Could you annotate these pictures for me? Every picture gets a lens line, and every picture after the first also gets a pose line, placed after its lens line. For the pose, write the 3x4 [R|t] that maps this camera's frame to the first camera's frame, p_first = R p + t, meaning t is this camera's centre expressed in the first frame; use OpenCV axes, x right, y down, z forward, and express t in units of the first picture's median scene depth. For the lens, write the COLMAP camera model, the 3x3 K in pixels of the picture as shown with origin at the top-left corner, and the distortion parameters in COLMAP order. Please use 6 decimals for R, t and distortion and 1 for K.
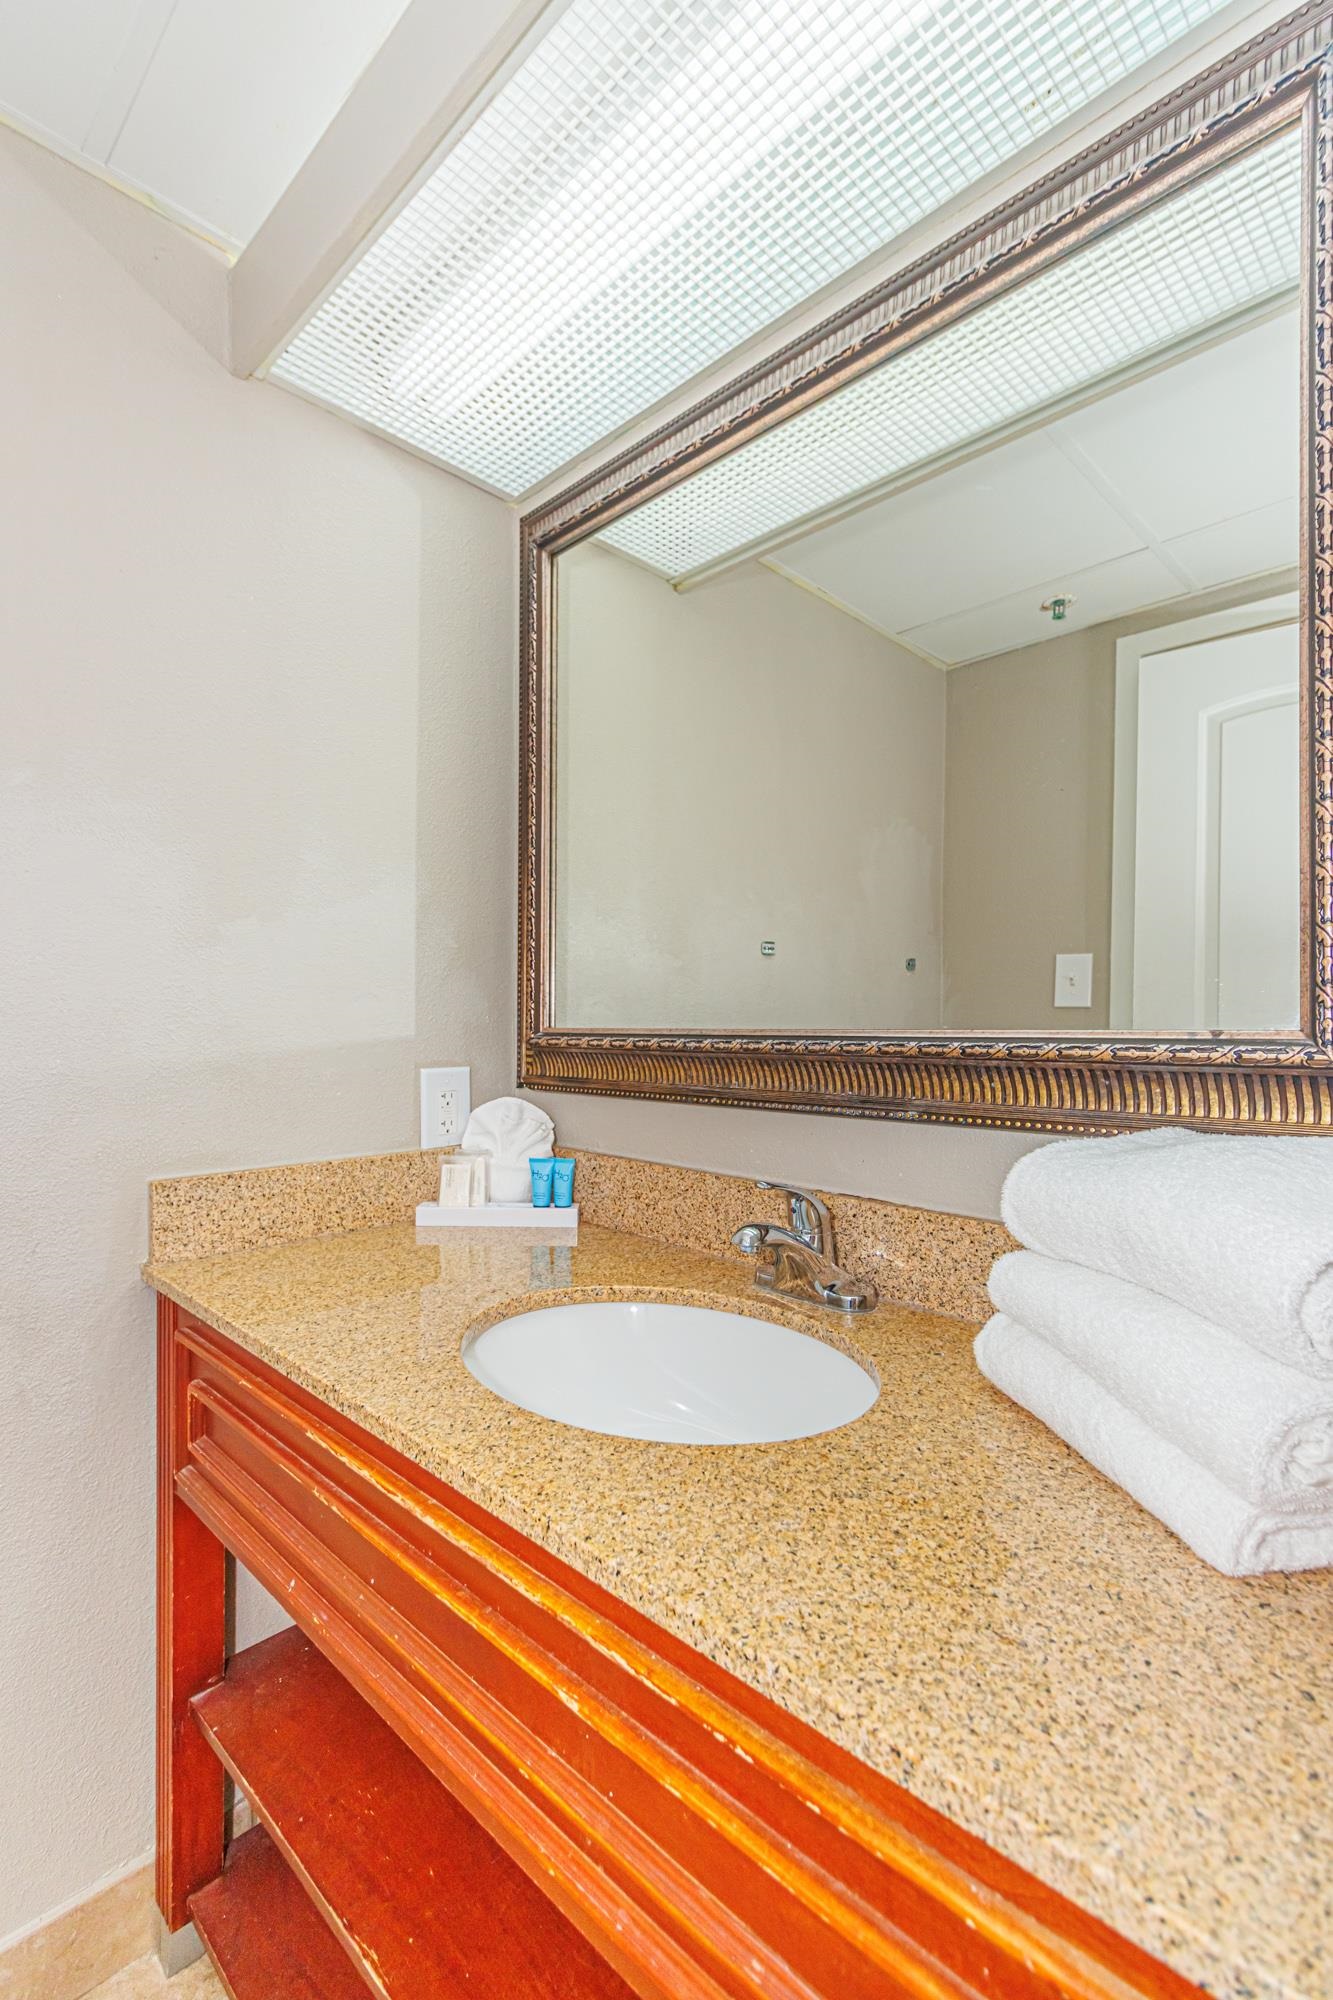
lens RADIAL K [[895.9, 0, 615.4], [0, 895.9, 995.4], [0, 0, 1]] dist [-0.009455, -0.000048]
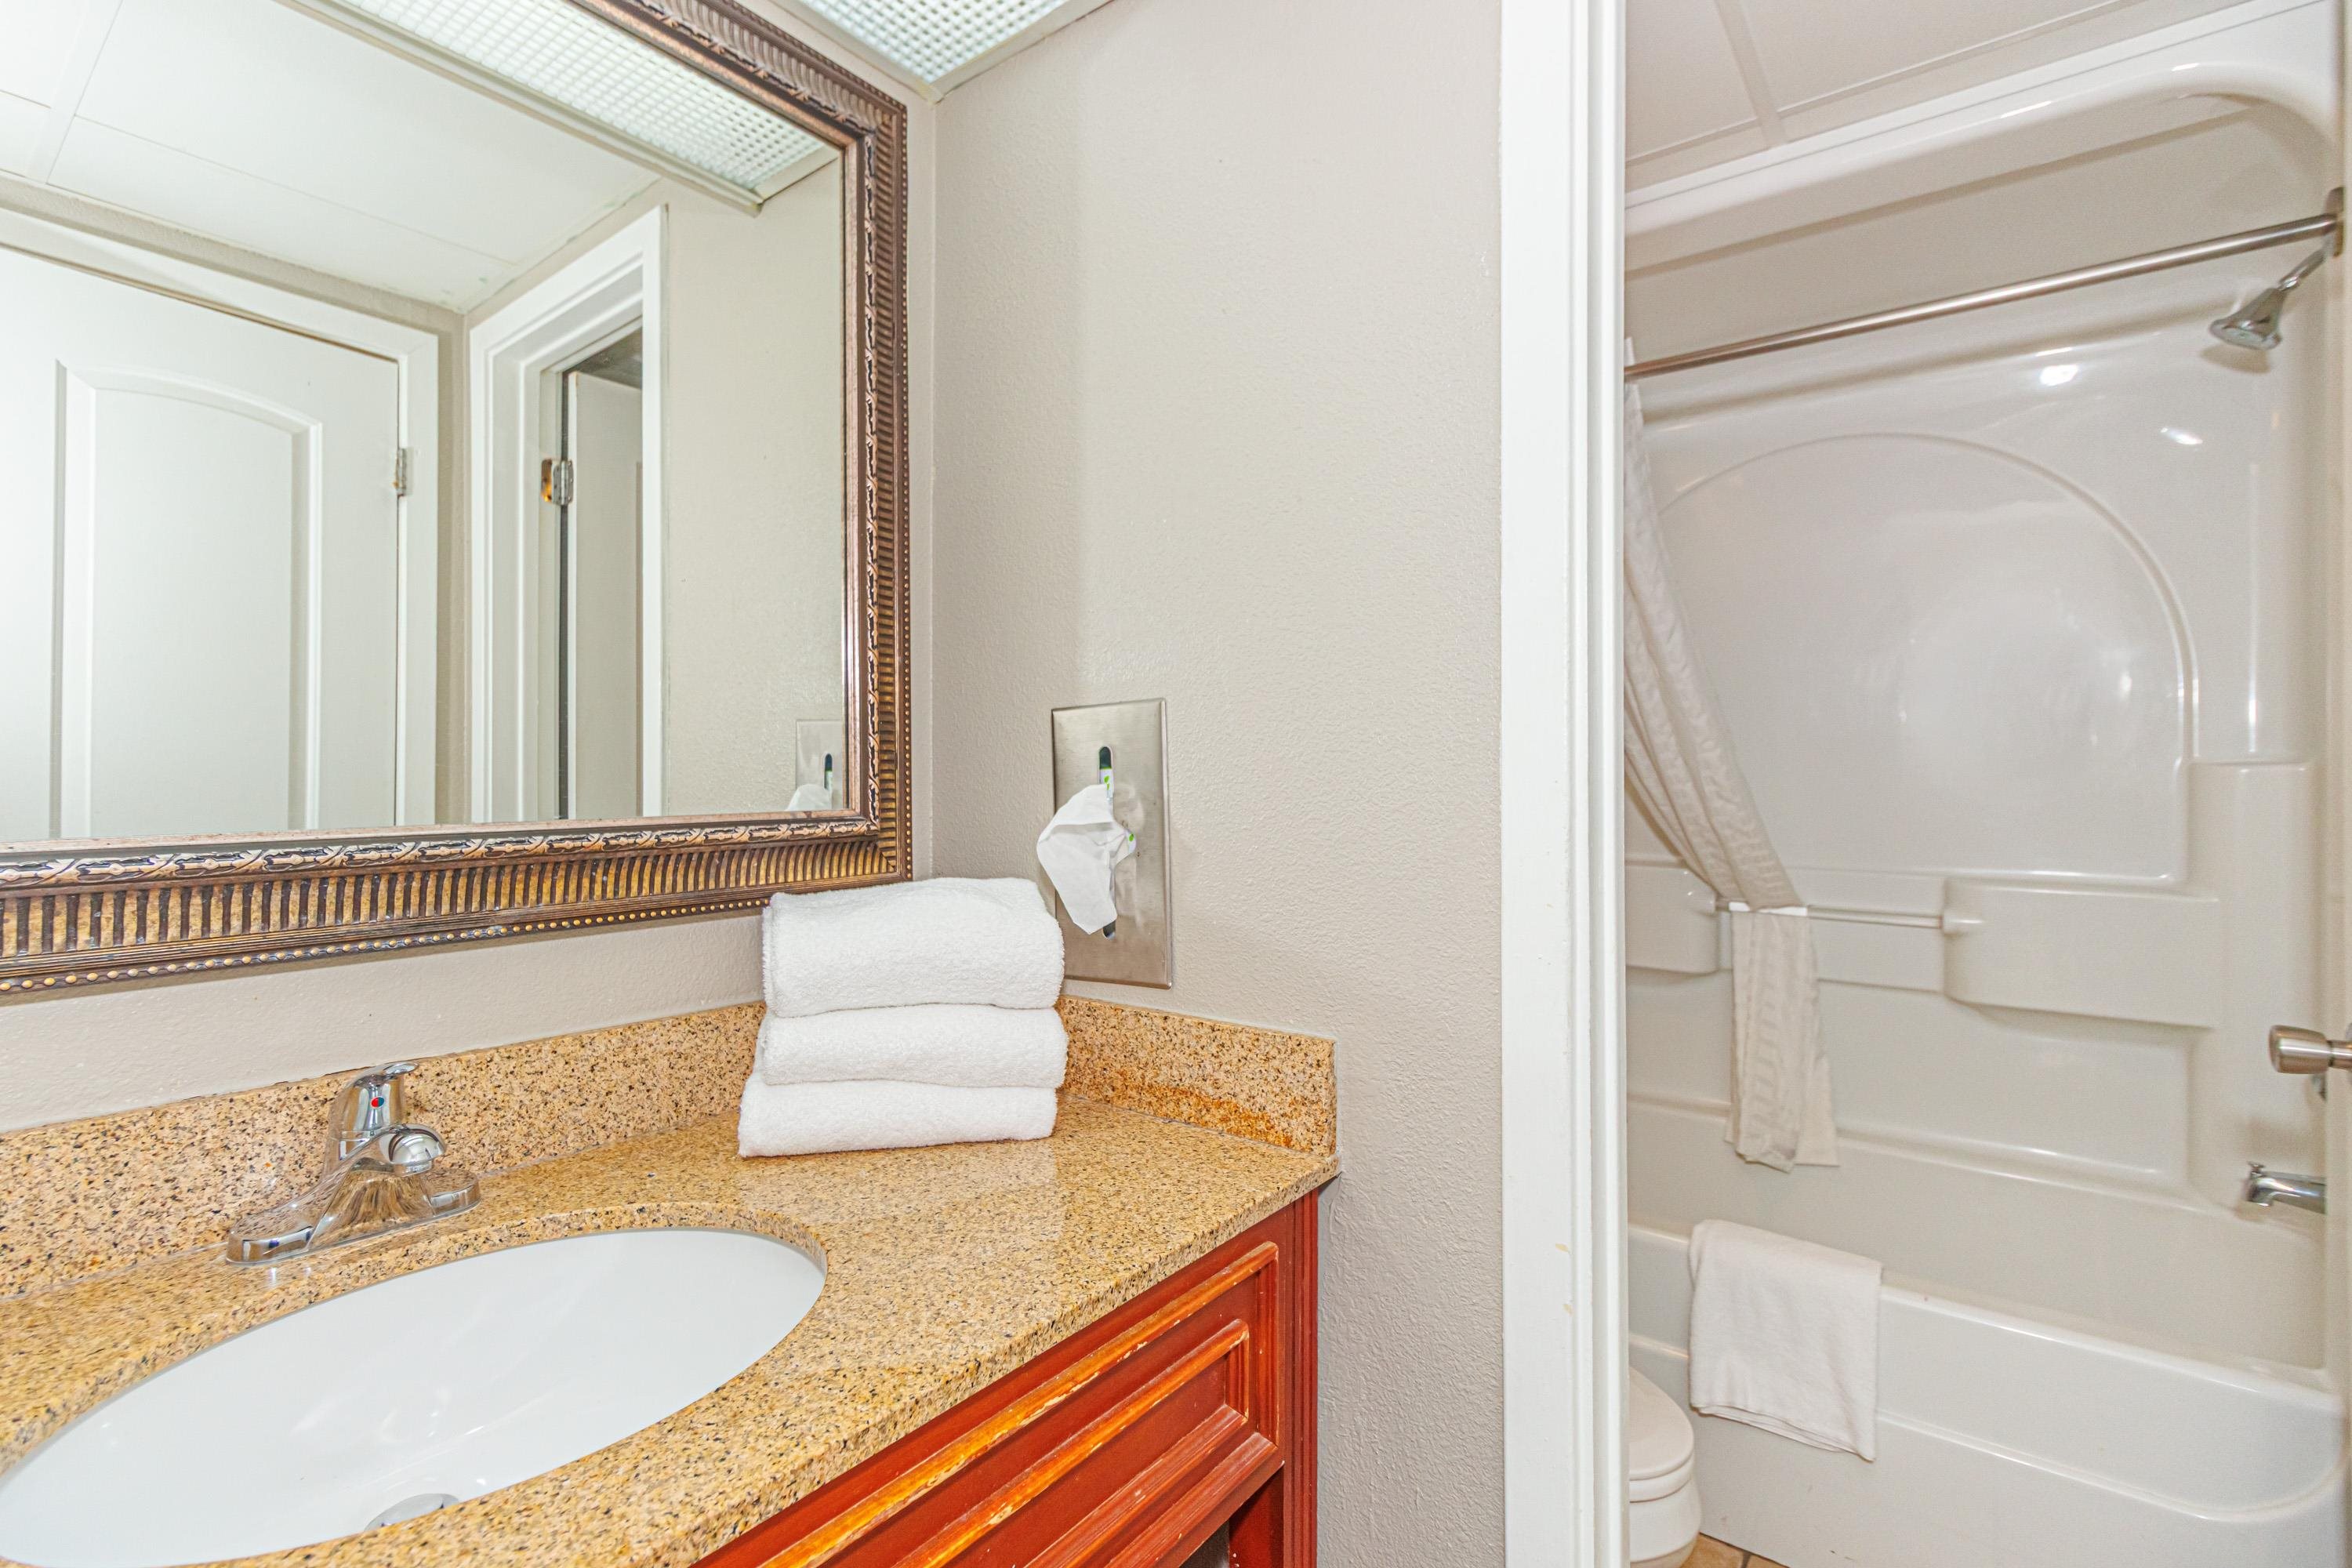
lens RADIAL K [[1074.3, 0, 1165.7], [0, 1074.3, 780.7], [0, 0, 1]] dist [0.003780, 0.000662]
pose [[-0.144918, -0.004844, 0.989432, -1.128989], [-0.024028, 0.999710, 0.001376, -0.021872], [-0.989152, -0.023574, -0.144993, 0.913540]]
